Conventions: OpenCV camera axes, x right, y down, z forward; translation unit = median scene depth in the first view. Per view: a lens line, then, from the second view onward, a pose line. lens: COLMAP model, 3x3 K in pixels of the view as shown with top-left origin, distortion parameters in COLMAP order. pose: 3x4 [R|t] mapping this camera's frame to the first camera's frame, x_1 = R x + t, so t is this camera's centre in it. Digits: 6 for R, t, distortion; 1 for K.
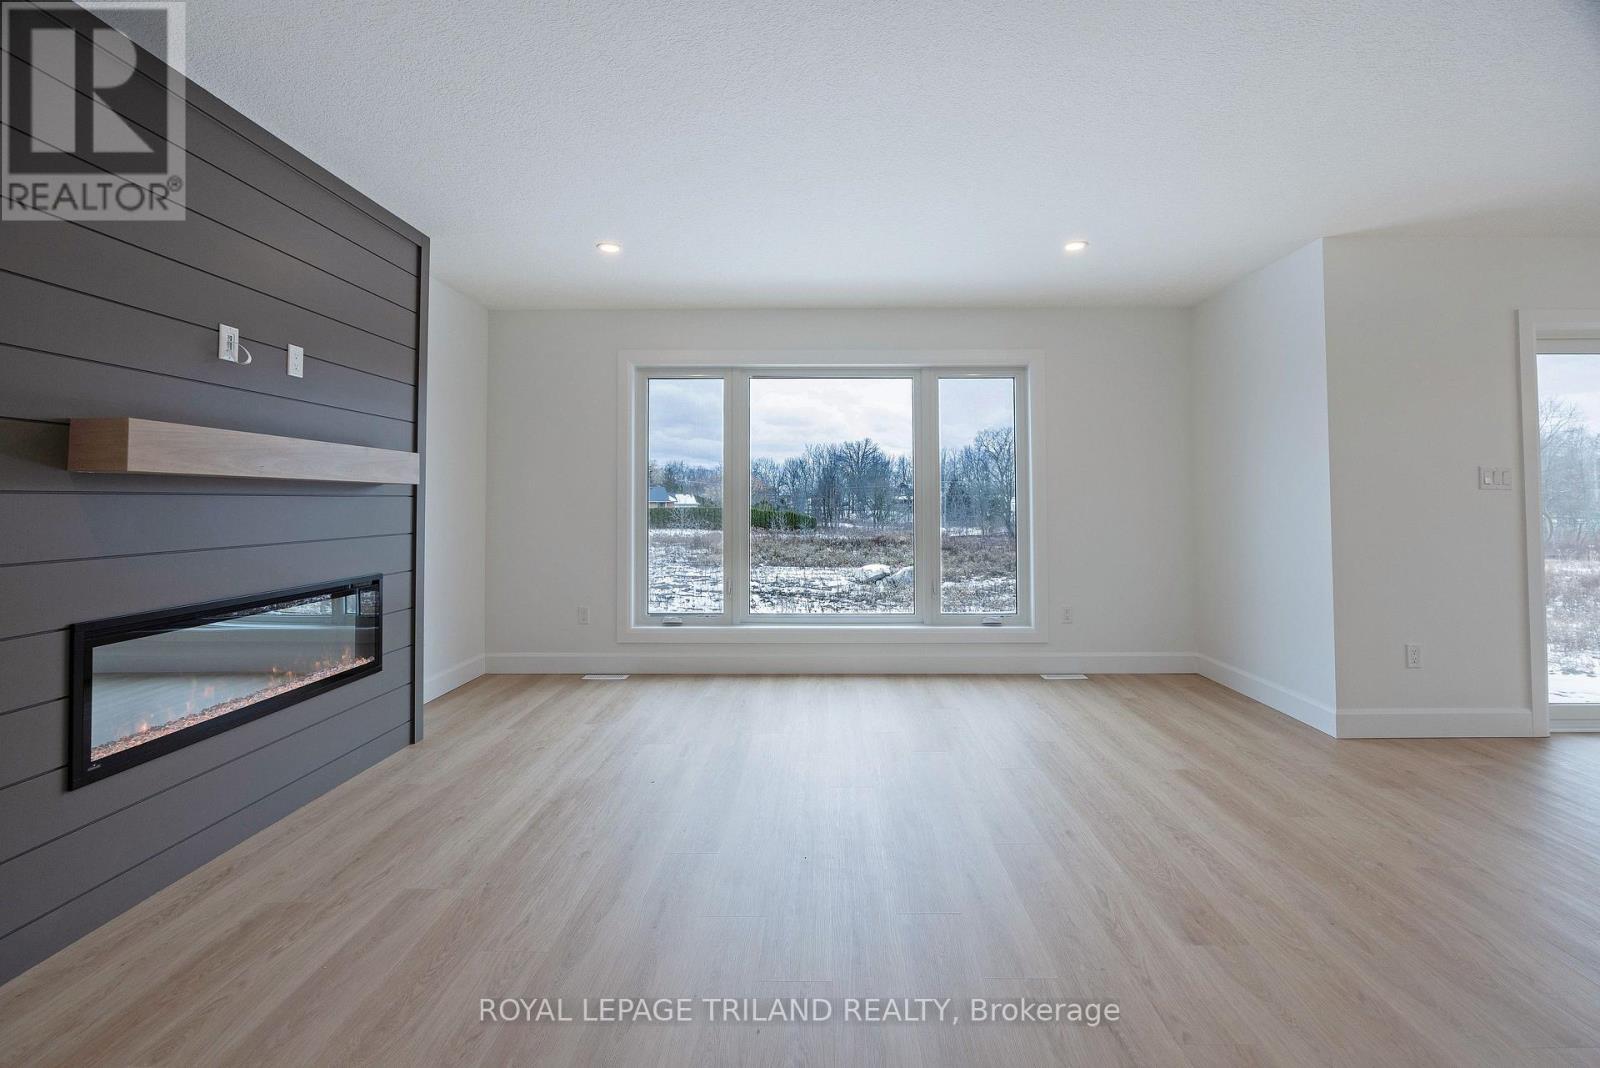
lens RADIAL K [[702.9, 0, 824.5], [0, 702.9, 503.0], [0, 0, 1]] dist [-0.000663, -0.000509]
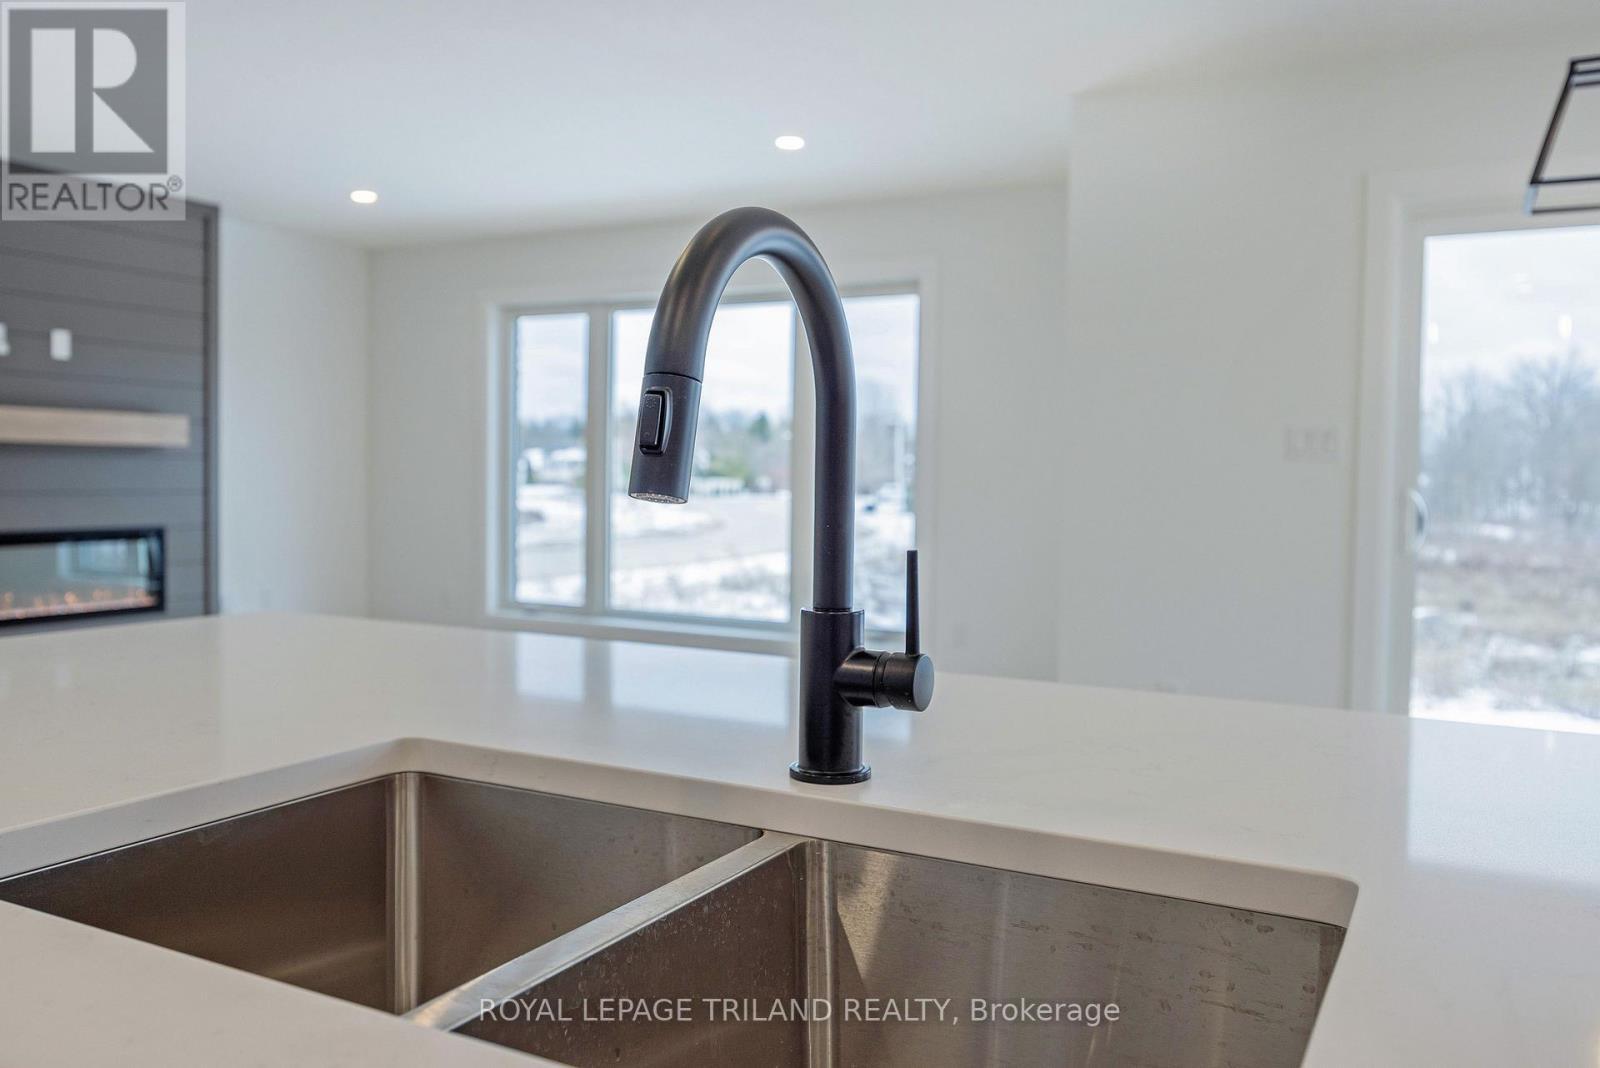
lens RADIAL K [[1337.8, 0, 800.0], [0, 1337.8, 534.0], [0, 0, 1]] dist [-0.005665, -0.000424]
pose [[0.867413, 0.036000, -0.496285, 1.163276], [-0.015465, 0.998848, 0.045427, 0.001990], [0.497349, -0.031729, 0.866970, -0.293461]]
